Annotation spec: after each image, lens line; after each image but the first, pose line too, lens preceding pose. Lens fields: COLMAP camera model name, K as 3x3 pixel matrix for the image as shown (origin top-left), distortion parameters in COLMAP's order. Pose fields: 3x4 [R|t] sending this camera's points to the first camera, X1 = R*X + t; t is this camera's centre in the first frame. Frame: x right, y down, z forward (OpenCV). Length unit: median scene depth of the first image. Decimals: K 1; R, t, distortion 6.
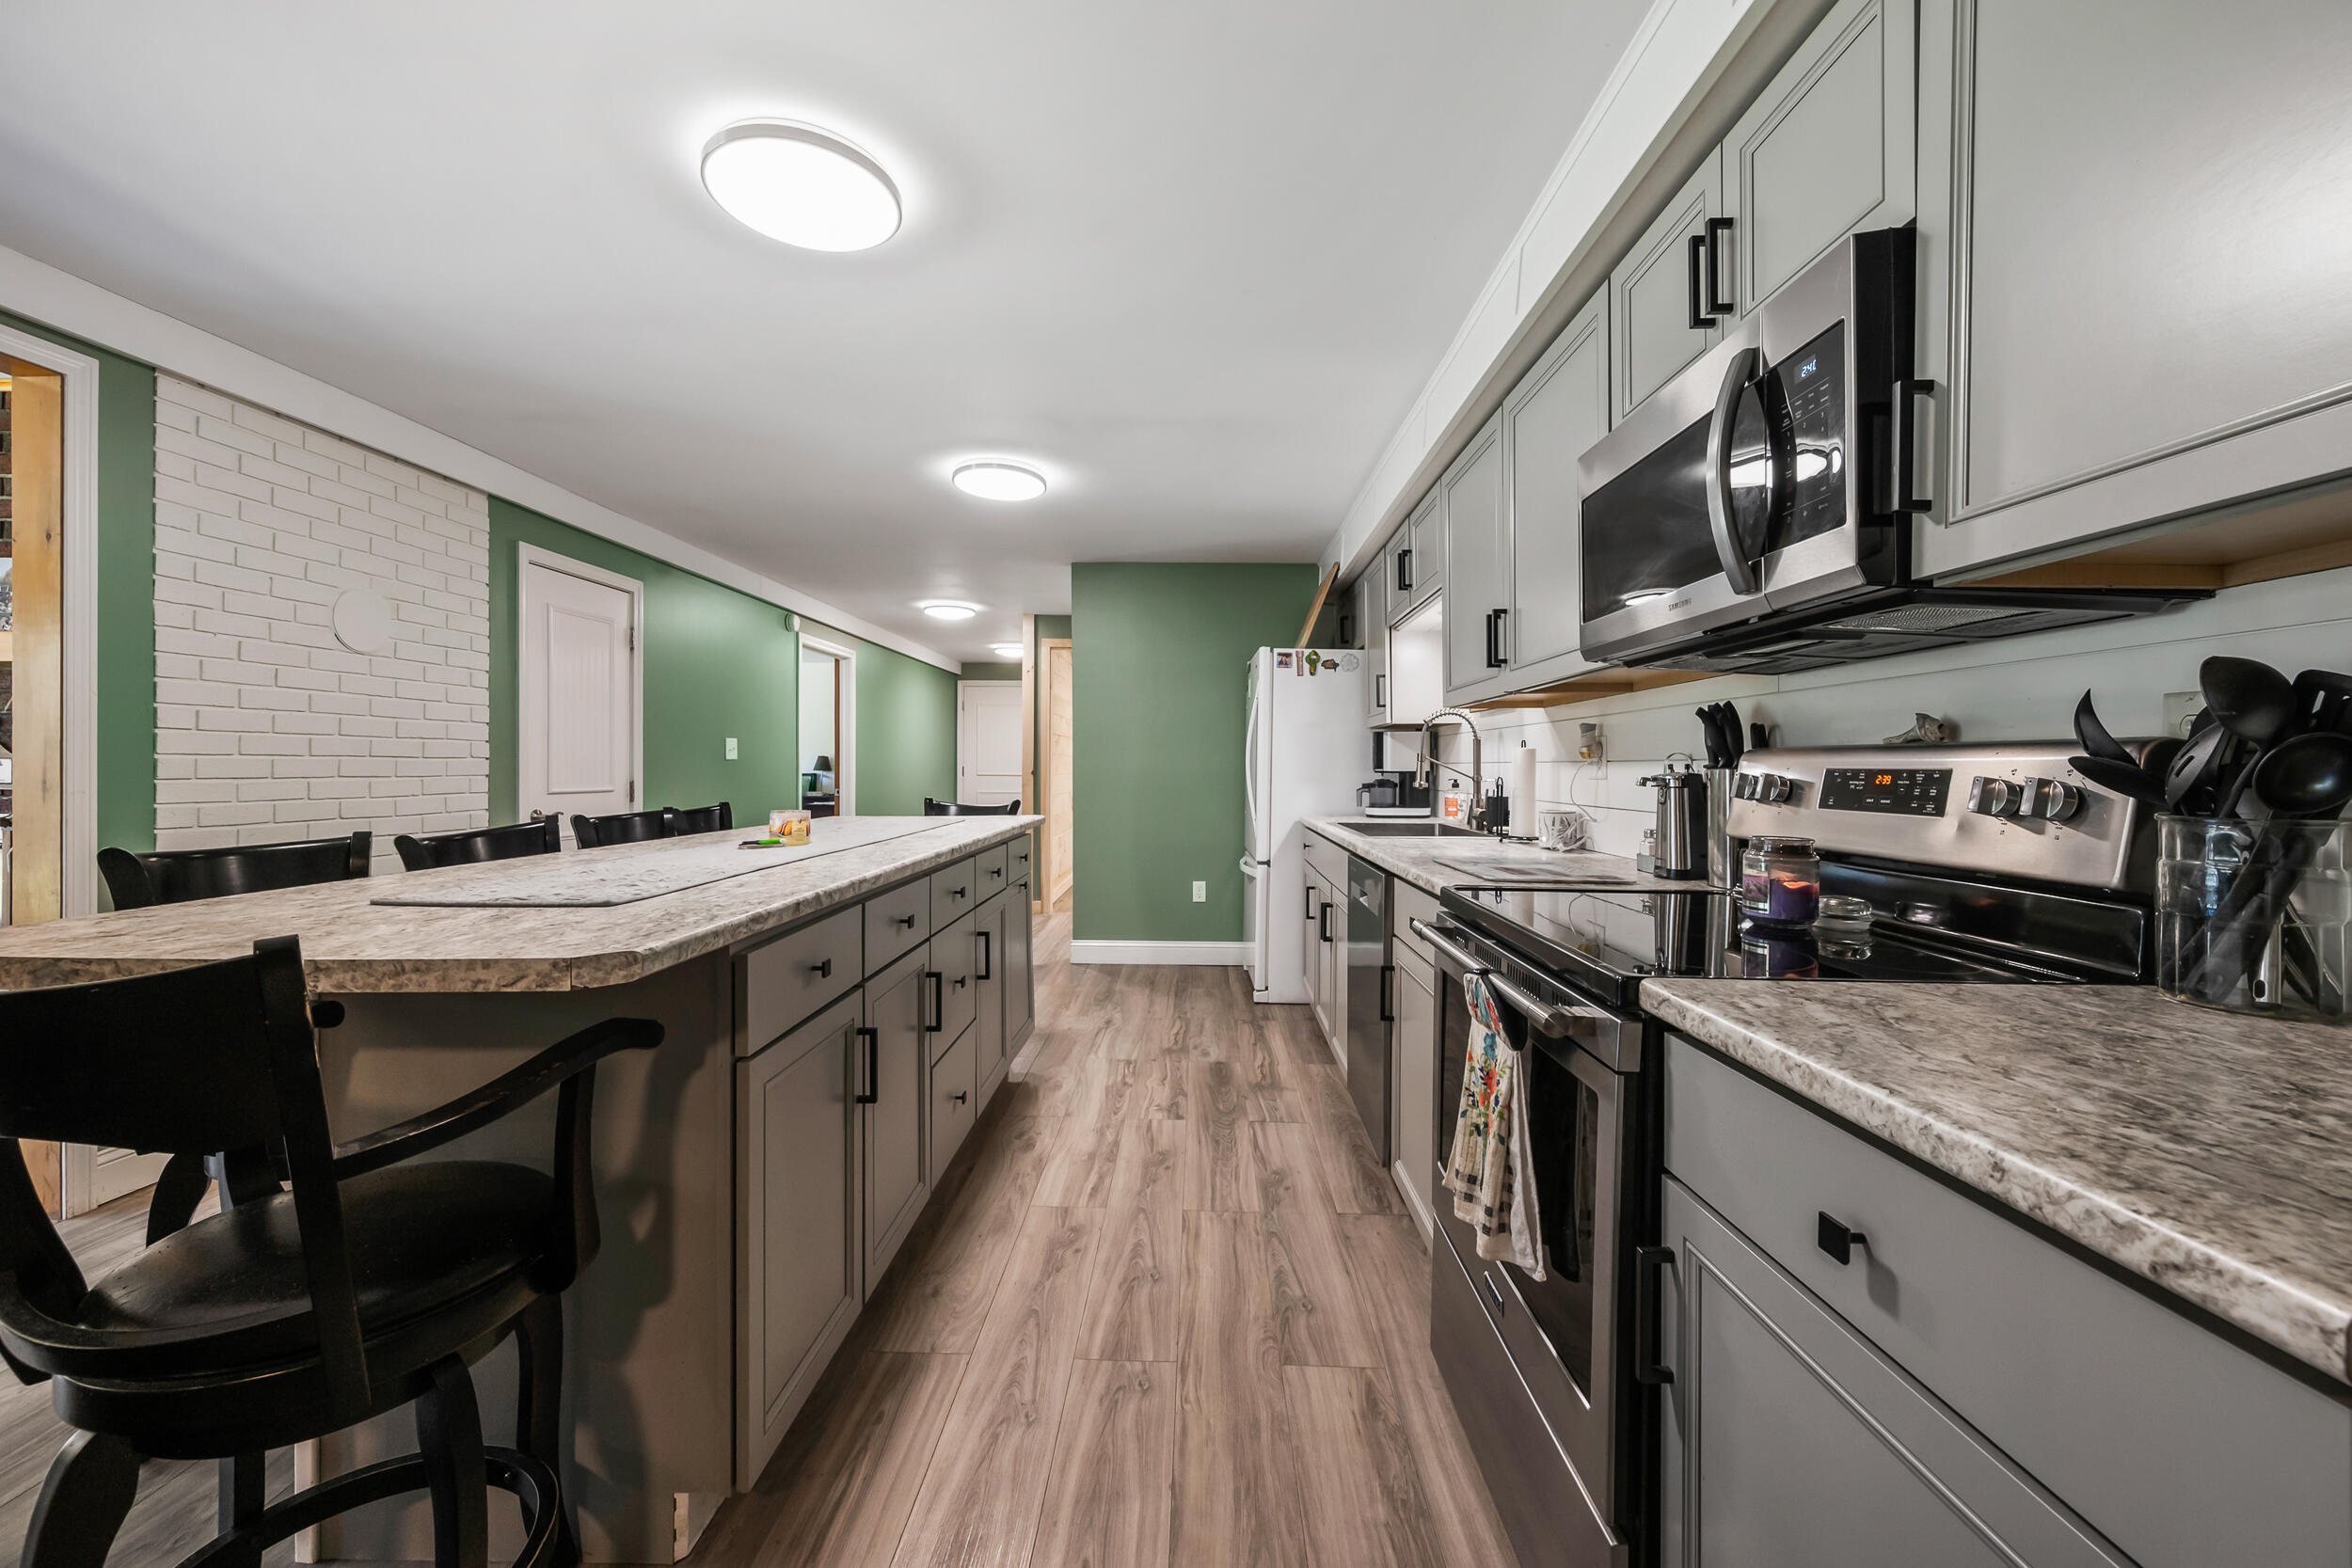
lens RADIAL K [[906.6, 0, 1177.9], [0, 906.6, 772.9], [0, 0, 1]] dist [0.000204, -0.000002]
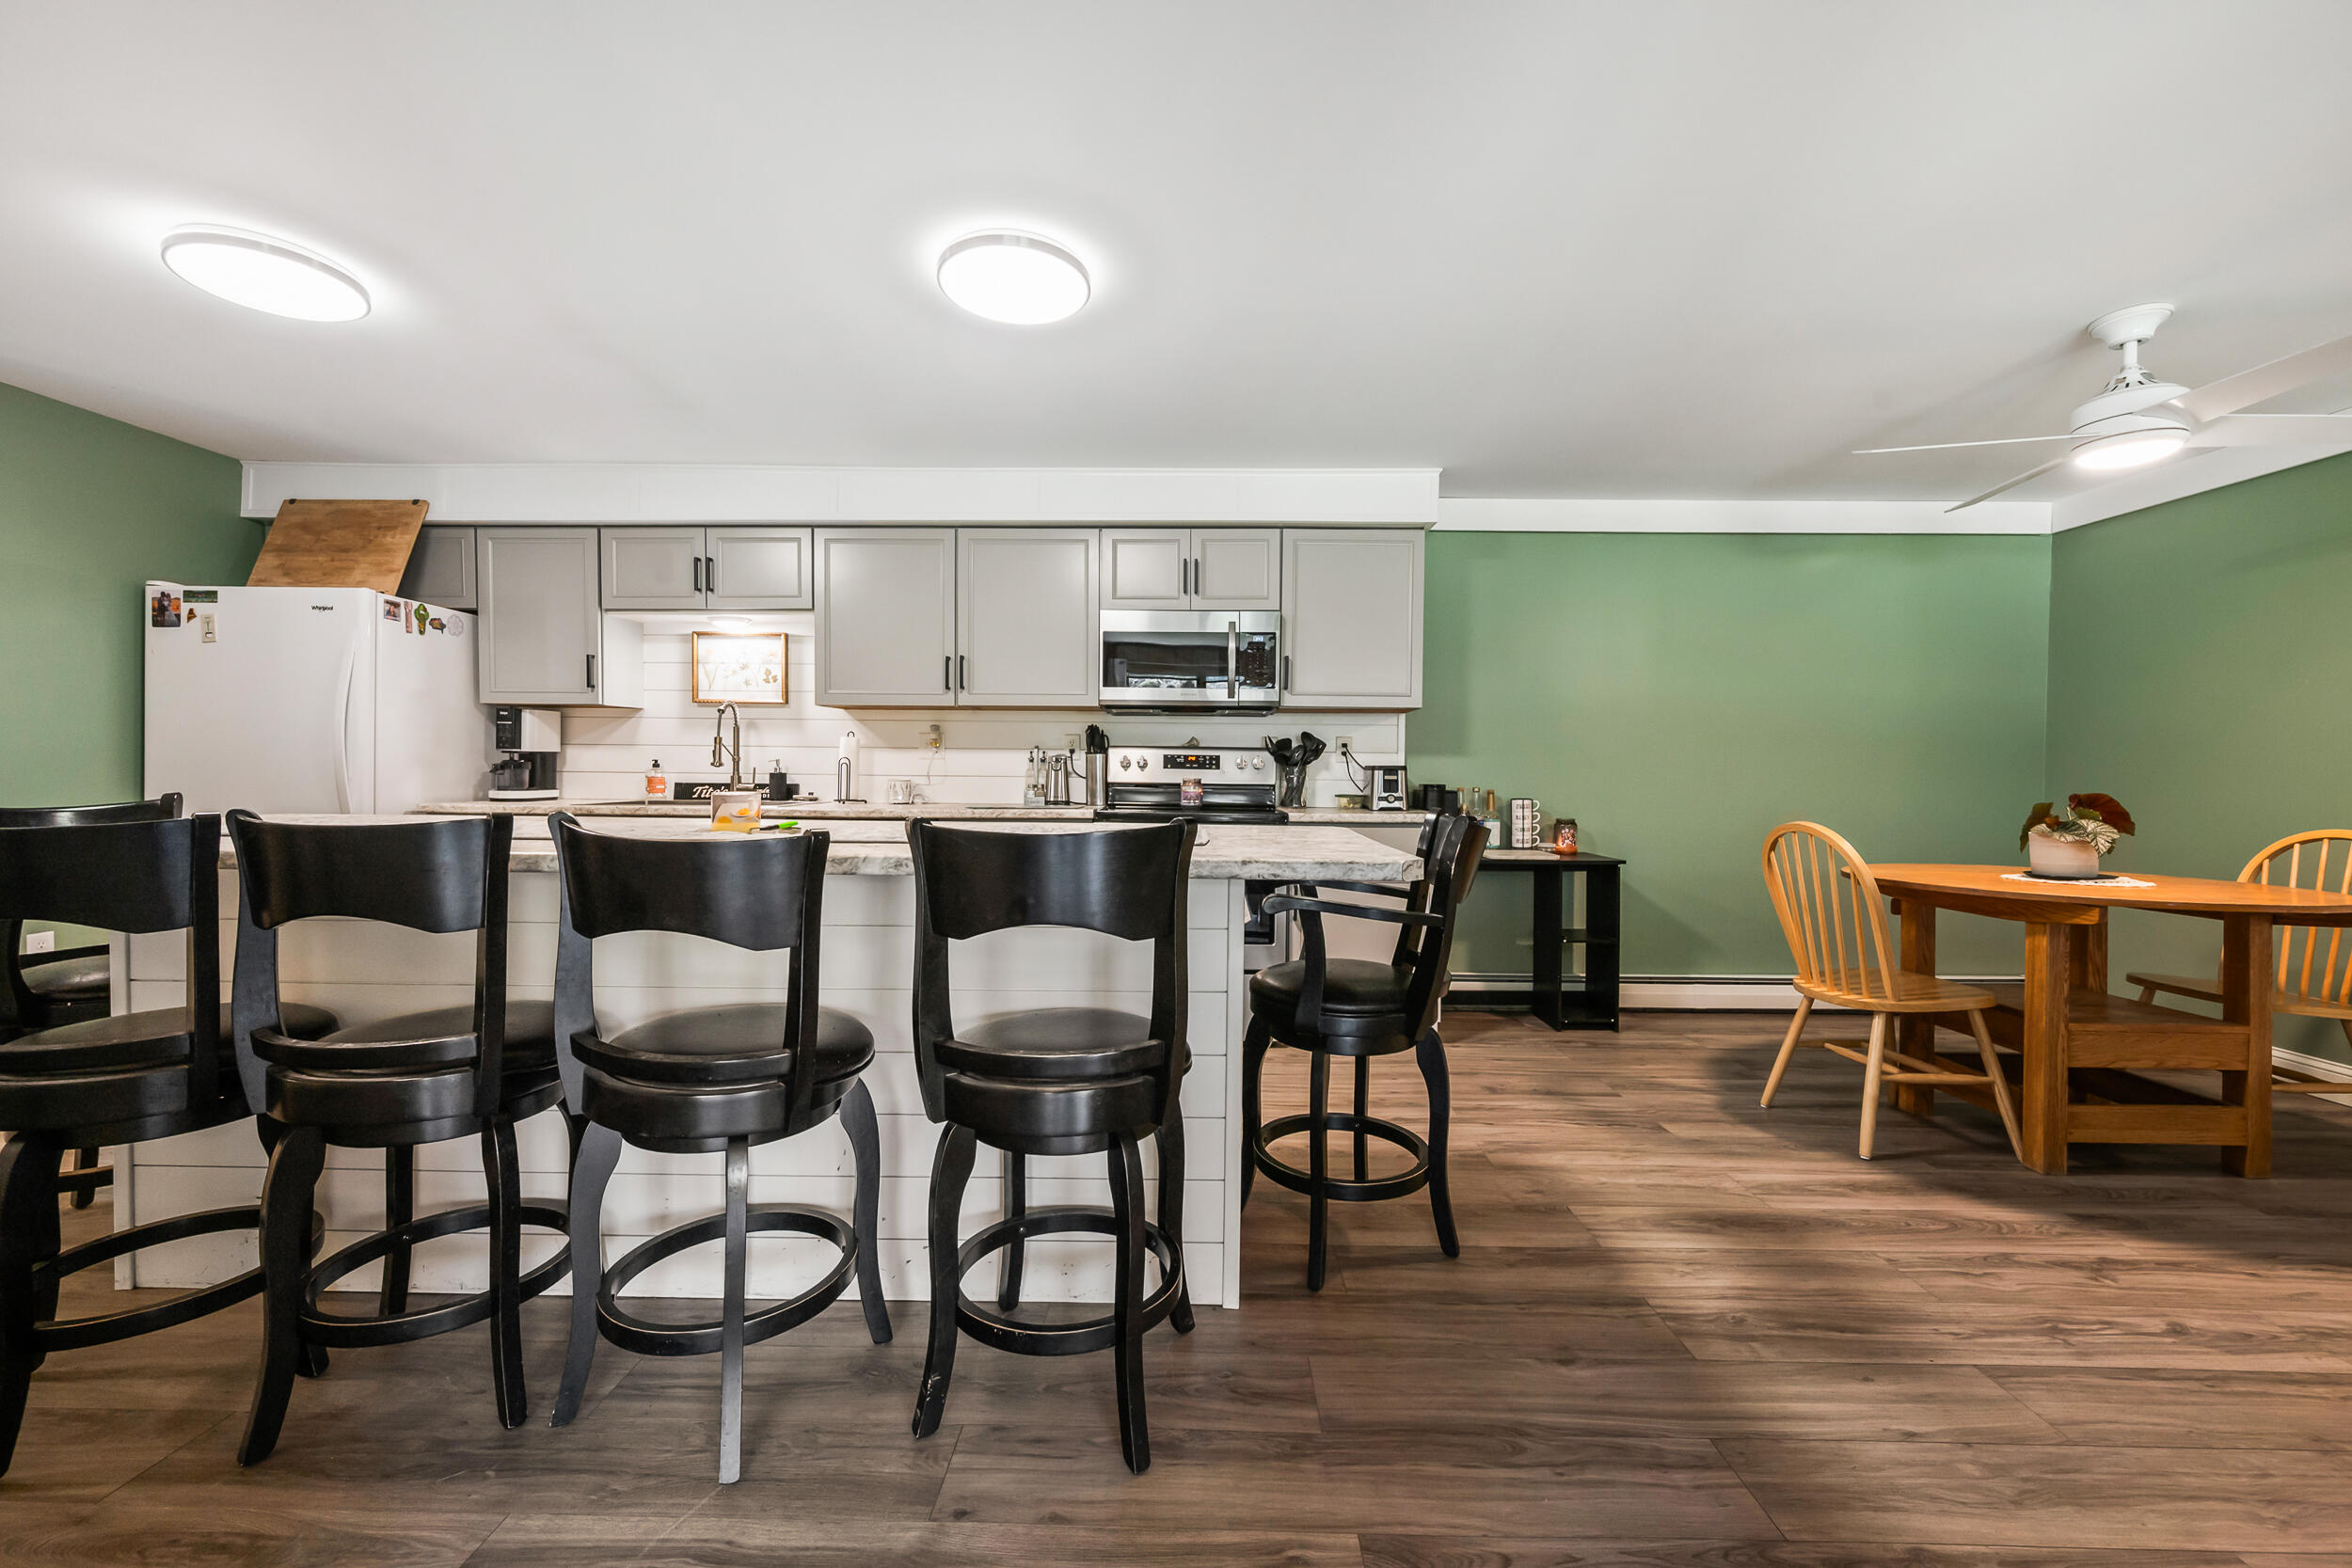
lens RADIAL K [[929.9, 0, 1183.3], [0, 929.9, 782.6], [0, 0, 1]] dist [0.000658, 0.000012]
pose [[0.000586, -0.023750, 0.999718, -0.892467], [-0.005143, 0.999705, 0.023753, 0.005194], [-0.999987, -0.005155, 0.000464, 0.383913]]
